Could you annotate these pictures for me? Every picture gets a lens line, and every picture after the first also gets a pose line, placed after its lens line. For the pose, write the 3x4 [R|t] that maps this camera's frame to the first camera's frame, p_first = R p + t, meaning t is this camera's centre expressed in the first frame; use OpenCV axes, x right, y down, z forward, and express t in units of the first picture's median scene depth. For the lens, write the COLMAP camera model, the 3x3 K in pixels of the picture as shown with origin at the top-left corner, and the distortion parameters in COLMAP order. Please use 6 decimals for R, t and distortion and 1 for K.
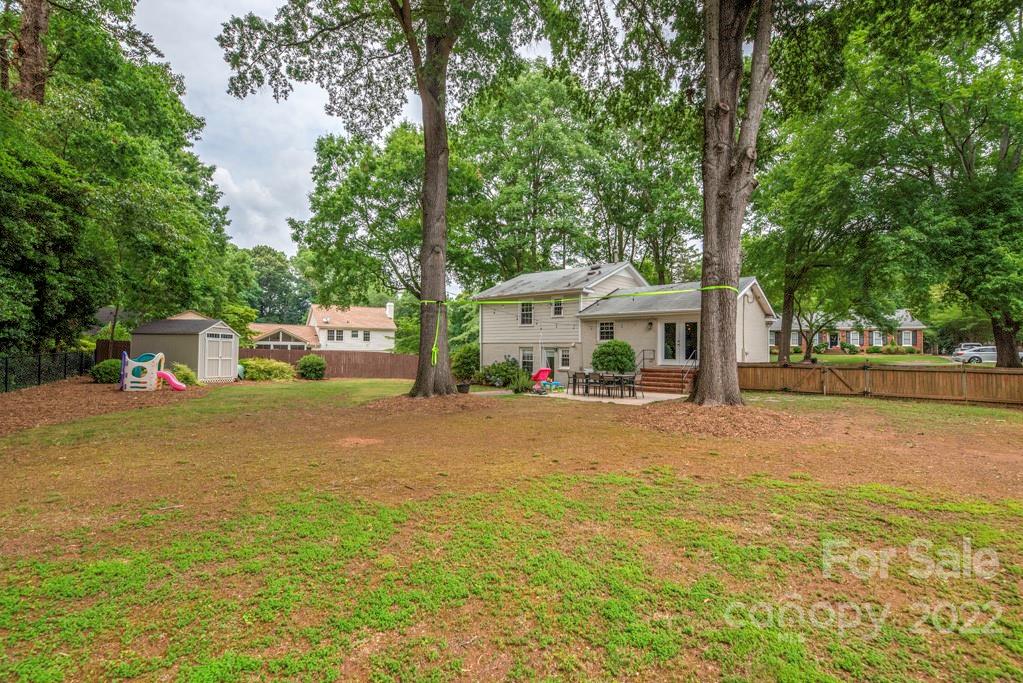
lens RADIAL K [[484.0, 0, 510.0], [0, 484.0, 326.1], [0, 0, 1]] dist [-0.001191, 0.000909]
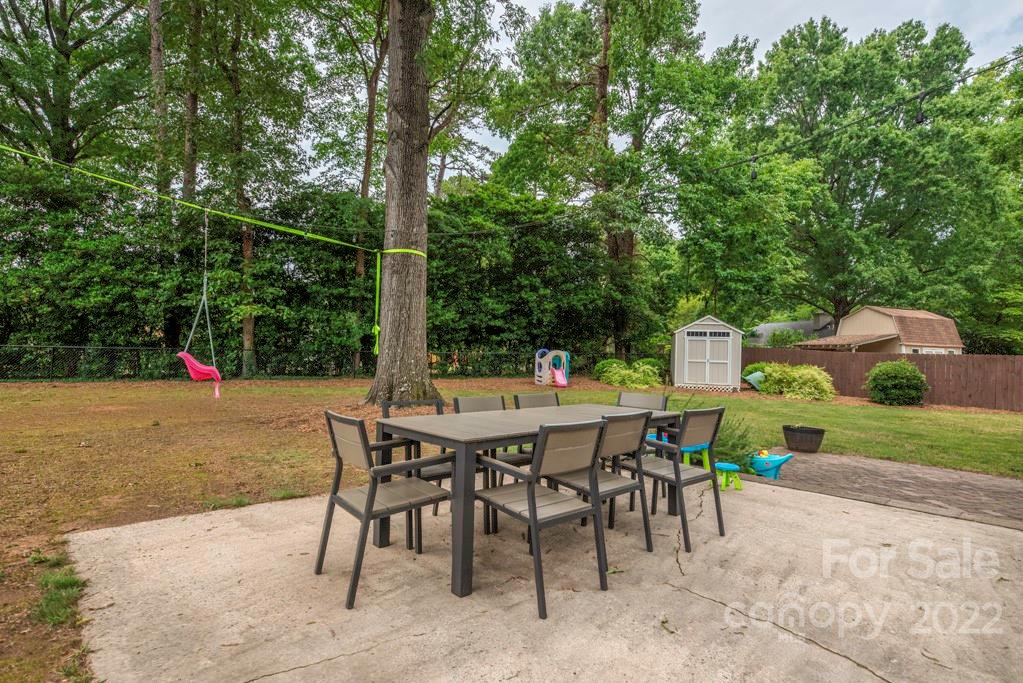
lens RADIAL K [[502.9, 0, 505.2], [0, 502.9, 349.6], [0, 0, 1]] dist [-0.000208, -0.000589]
pose [[-0.075270, -0.020262, -0.996957, 0.243859], [0.030530, 0.999278, -0.022614, 0.048153], [0.996696, -0.032139, -0.074597, 0.623172]]
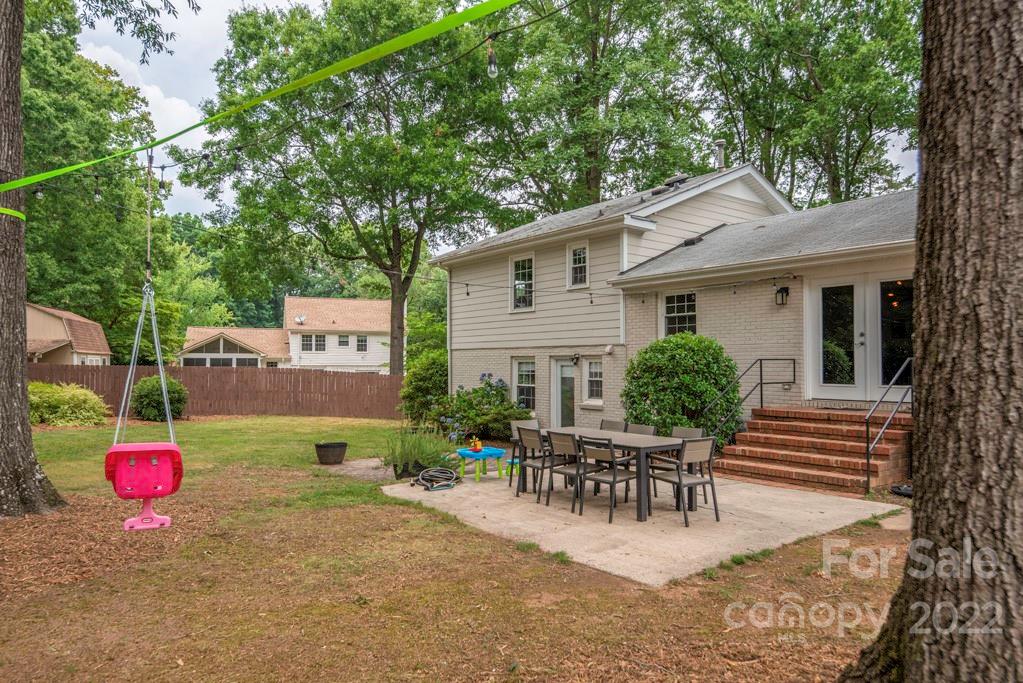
lens RADIAL K [[670.7, 0, 513.1], [0, 670.7, 332.6], [0, 0, 1]] dist [0.002651, 0.011894]
pose [[0.984031, -0.018249, -0.177058, 0.134429], [0.018921, 0.999819, 0.002108, 0.017846], [0.176987, -0.005424, 0.984198, 0.339889]]
